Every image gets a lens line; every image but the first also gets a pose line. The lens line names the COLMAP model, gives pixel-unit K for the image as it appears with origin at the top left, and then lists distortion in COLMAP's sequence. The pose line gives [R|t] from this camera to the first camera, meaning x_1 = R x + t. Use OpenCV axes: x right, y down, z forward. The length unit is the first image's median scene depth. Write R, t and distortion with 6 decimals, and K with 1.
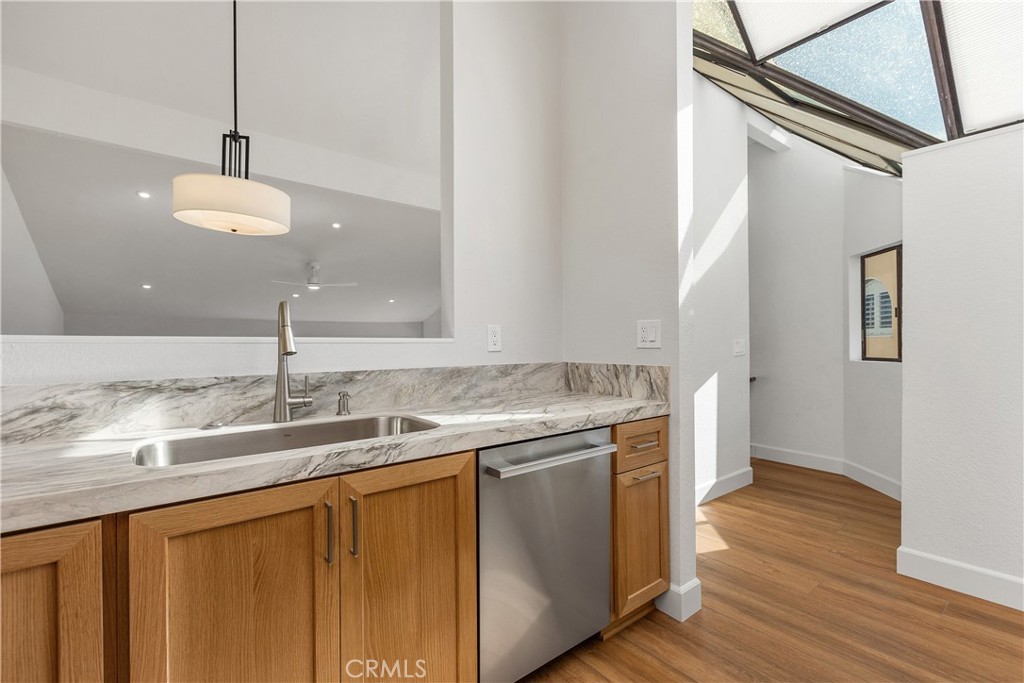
lens RADIAL K [[460.0, 0, 512.4], [0, 460.0, 342.6], [0, 0, 1]] dist [-0.003786, 0.001009]
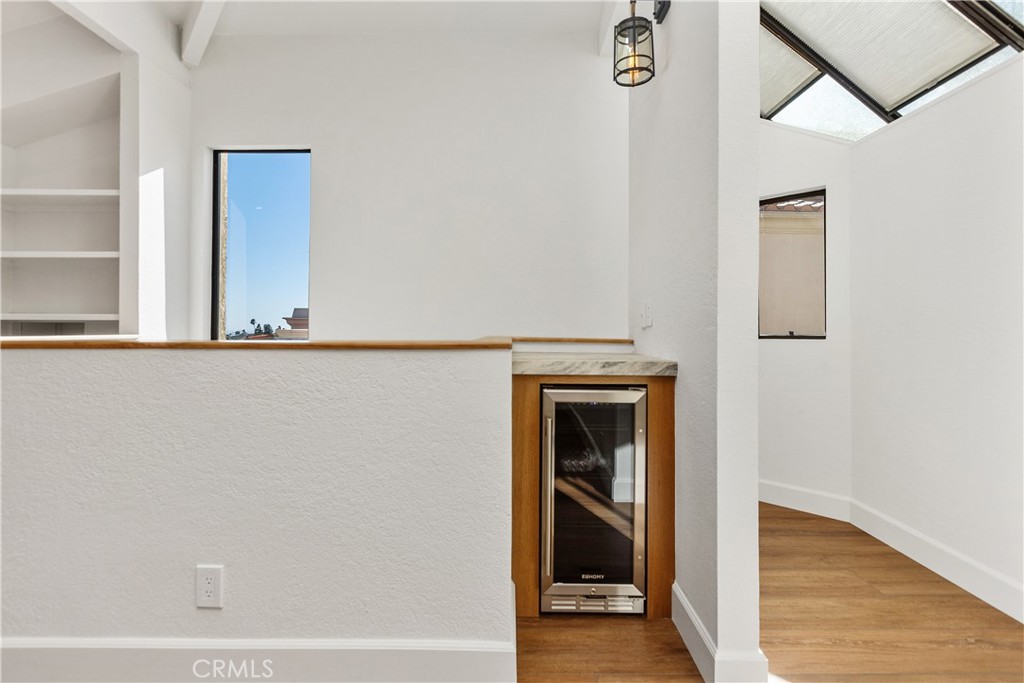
lens RADIAL K [[489.7, 0, 513.3], [0, 489.7, 330.7], [0, 0, 1]] dist [-0.001482, 0.000026]
pose [[0.614836, 0.004356, 0.788643, -0.184102], [-0.007931, 0.999968, 0.000660, 0.034158], [-0.788615, -0.006661, 0.614851, 0.965358]]
